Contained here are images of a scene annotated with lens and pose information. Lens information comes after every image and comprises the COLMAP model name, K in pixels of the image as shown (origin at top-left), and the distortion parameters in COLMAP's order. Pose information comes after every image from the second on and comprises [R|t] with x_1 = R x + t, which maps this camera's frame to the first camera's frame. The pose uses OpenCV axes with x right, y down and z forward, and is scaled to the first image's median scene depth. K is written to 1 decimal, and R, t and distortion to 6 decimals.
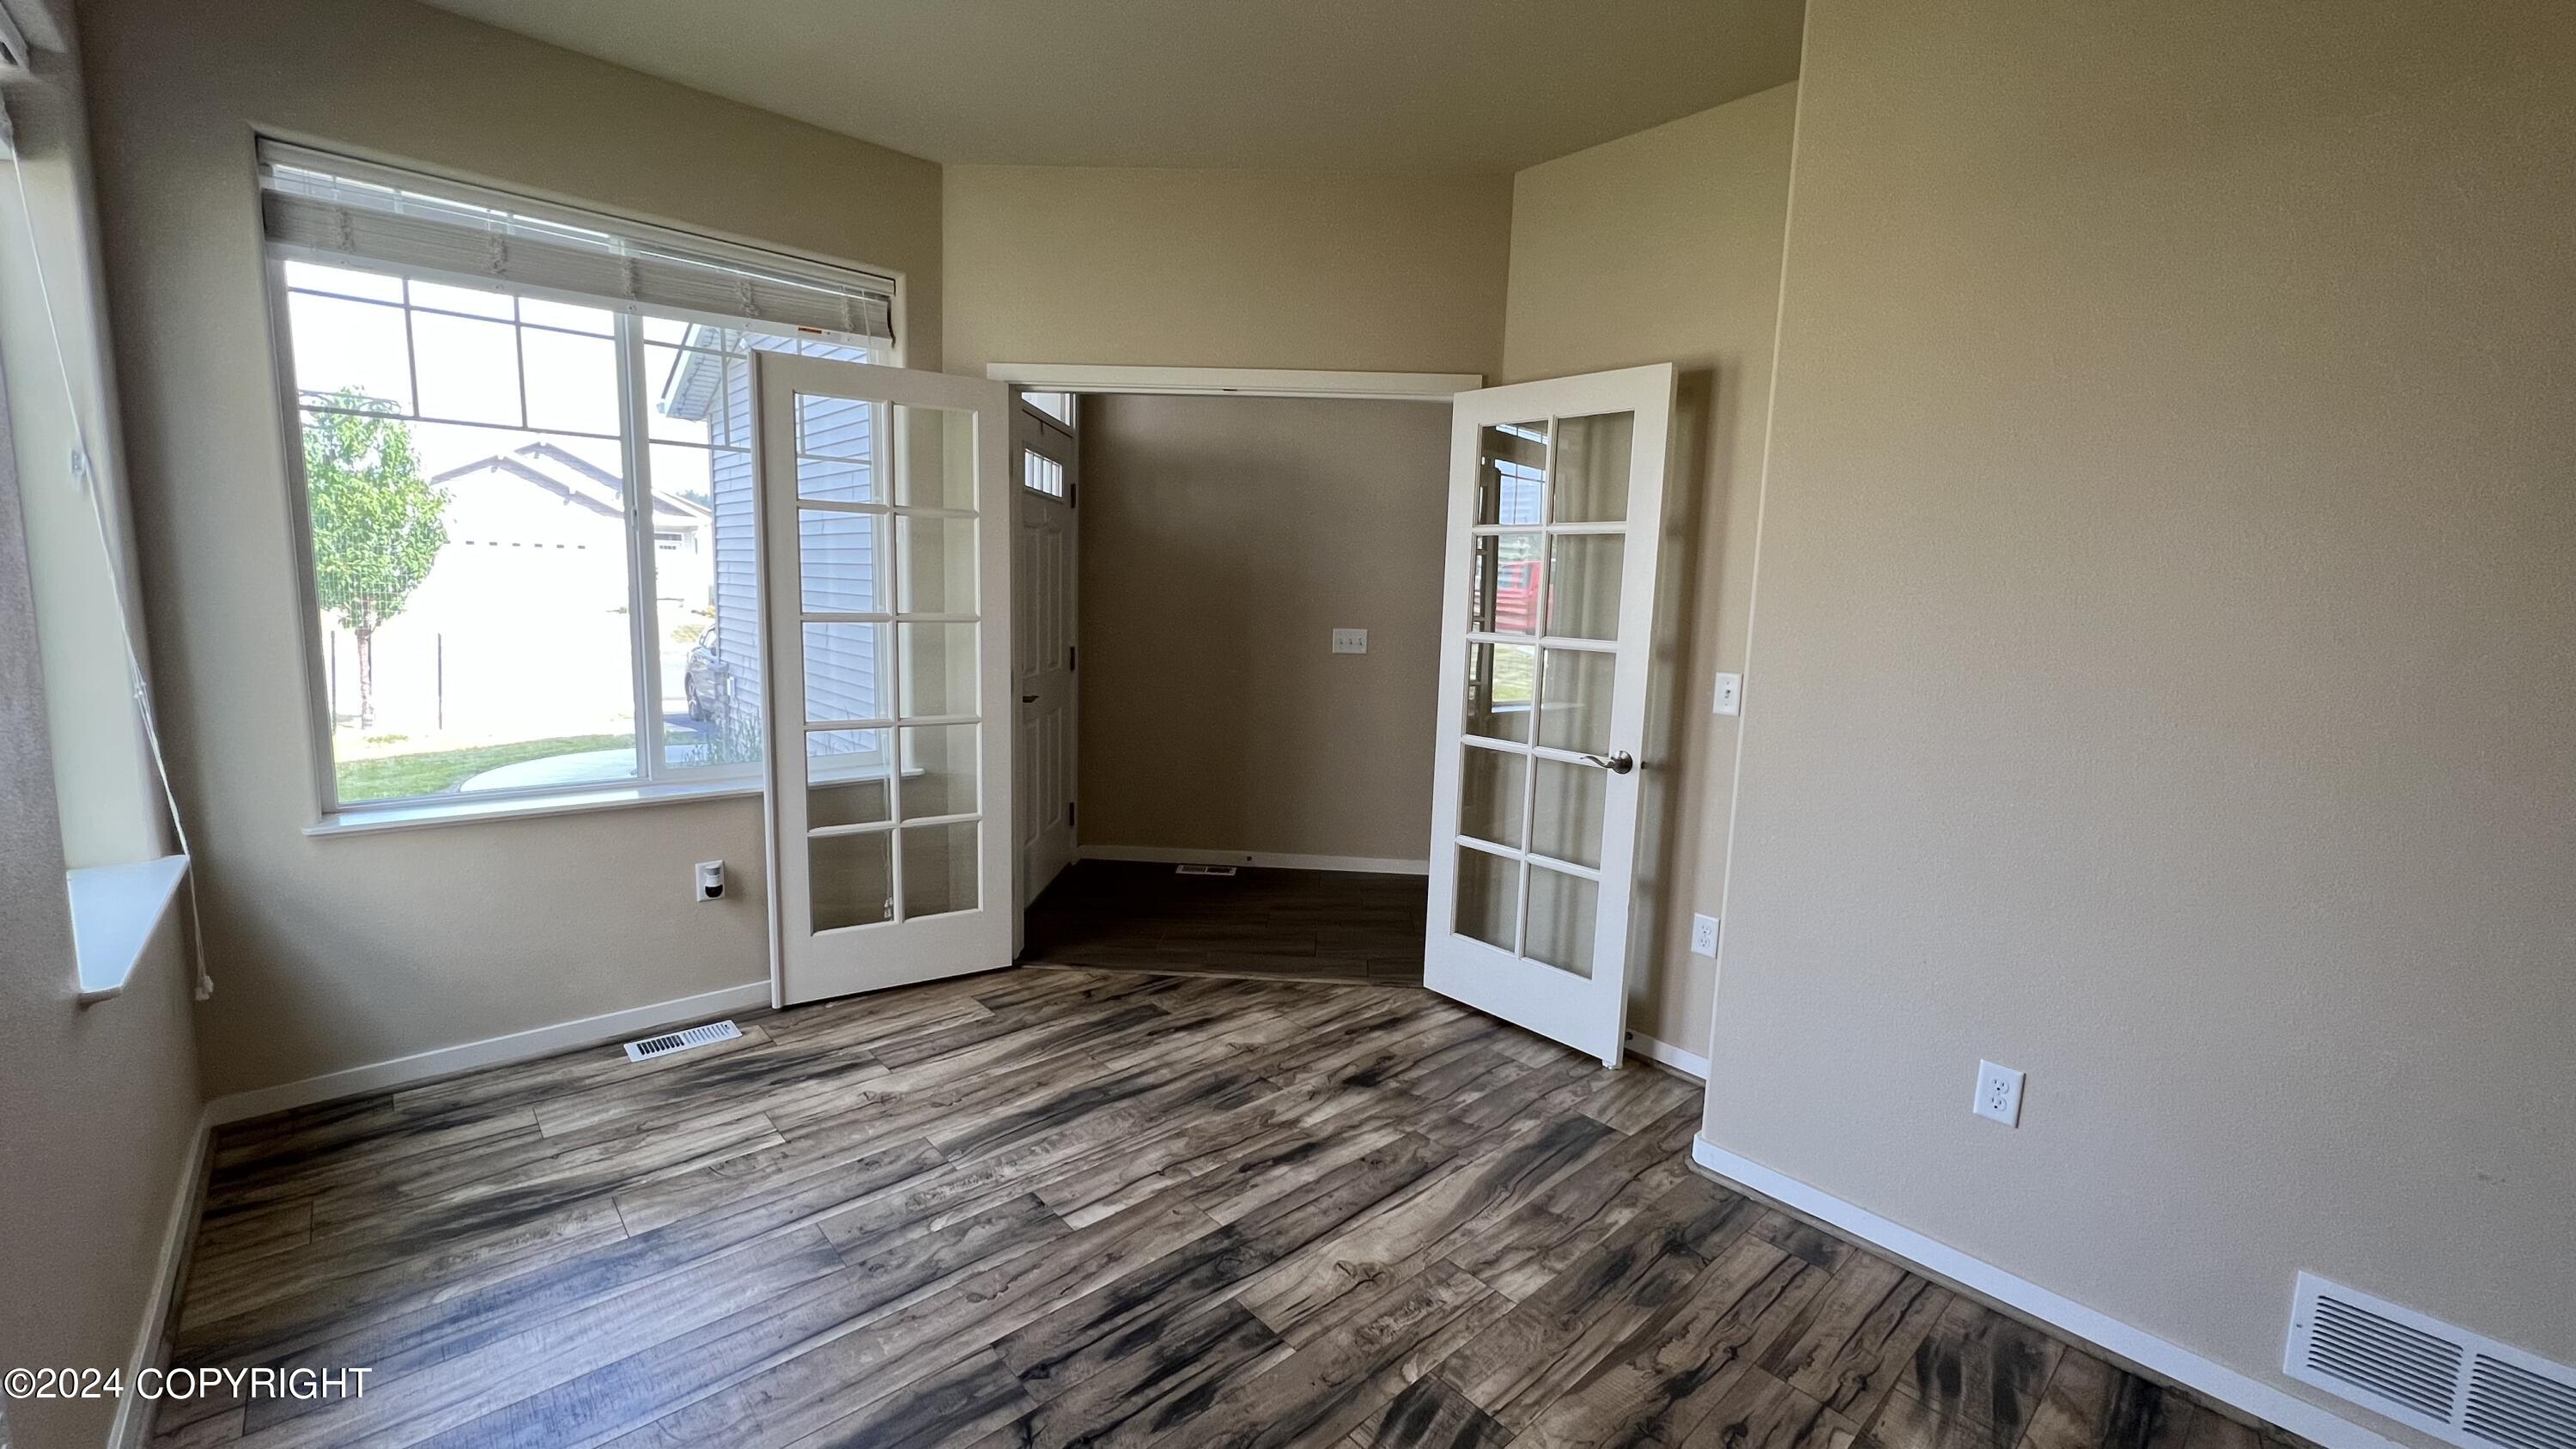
lens RADIAL K [[1030.0, 0, 1288.6], [0, 1030.0, 729.1], [0, 0, 1]] dist [0.002179, -0.000587]
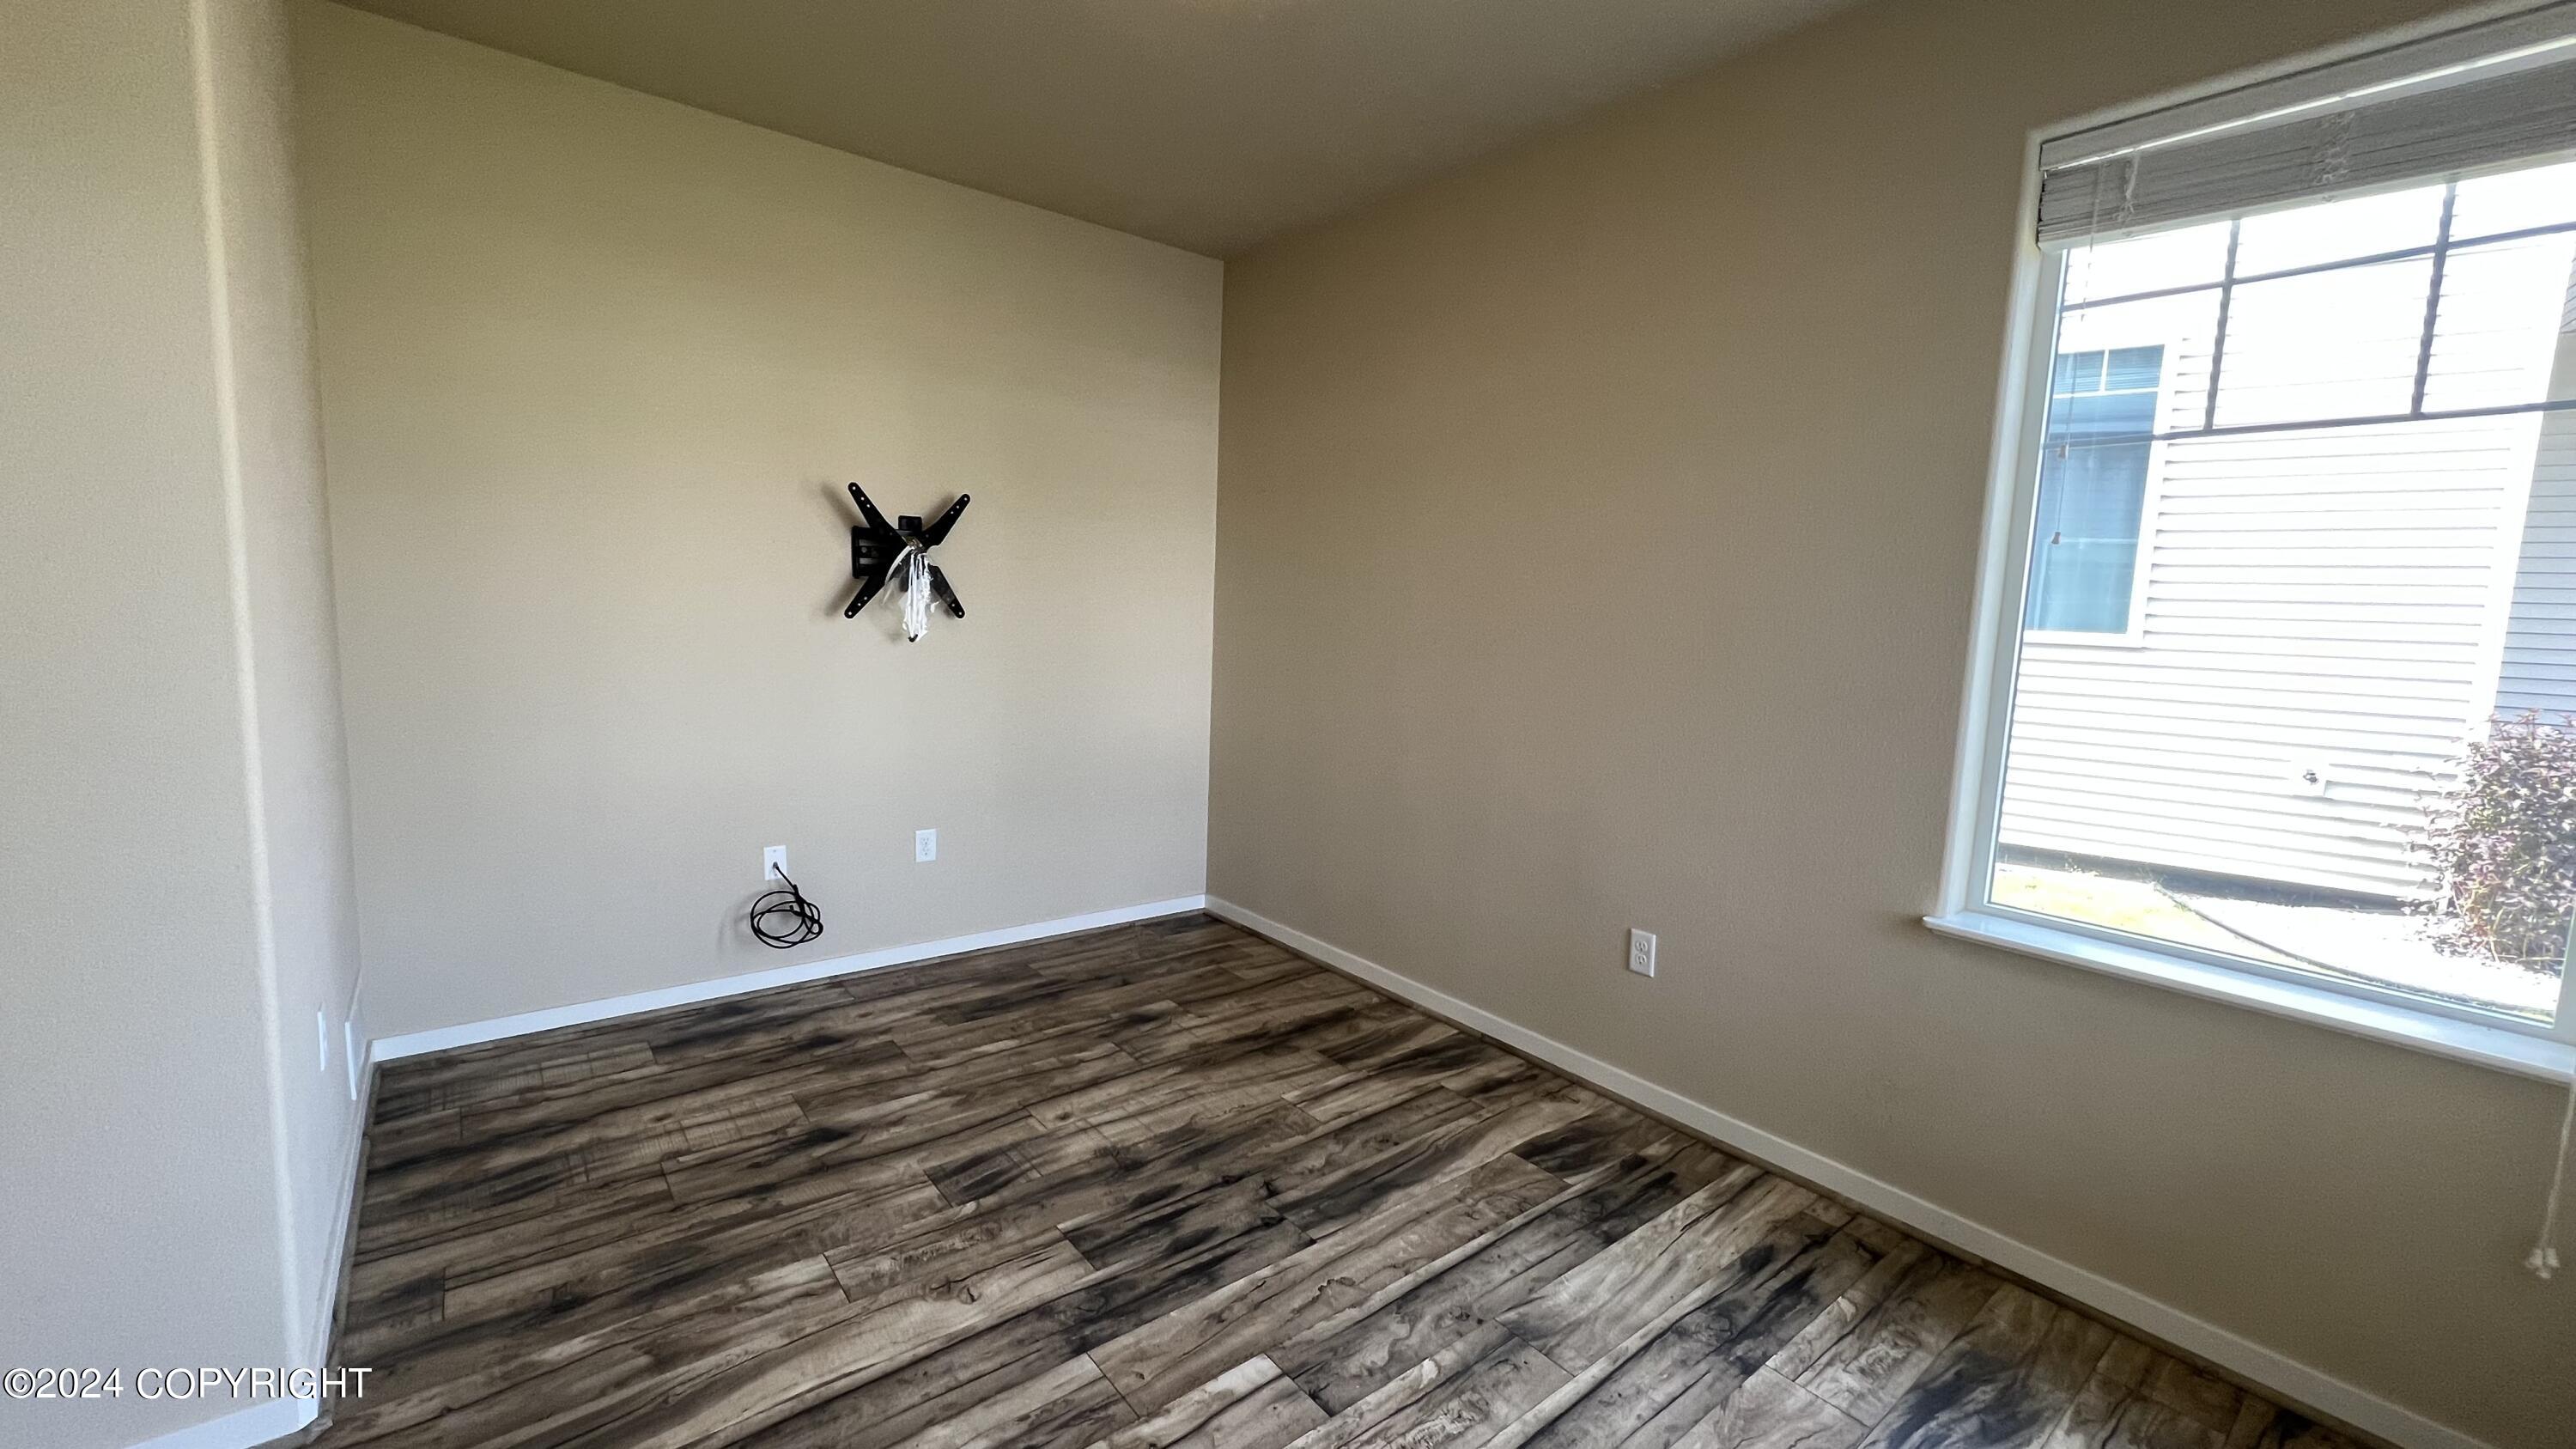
lens RADIAL K [[1030.0, 0, 1300.9], [0, 1030.0, 721.6], [0, 0, 1]] dist [0.002179, -0.000587]
pose [[-0.996218, -0.078310, 0.037637, -0.244025], [-0.066385, 0.965510, 0.251761, -0.238247], [-0.056054, 0.248310, -0.967057, 1.794406]]
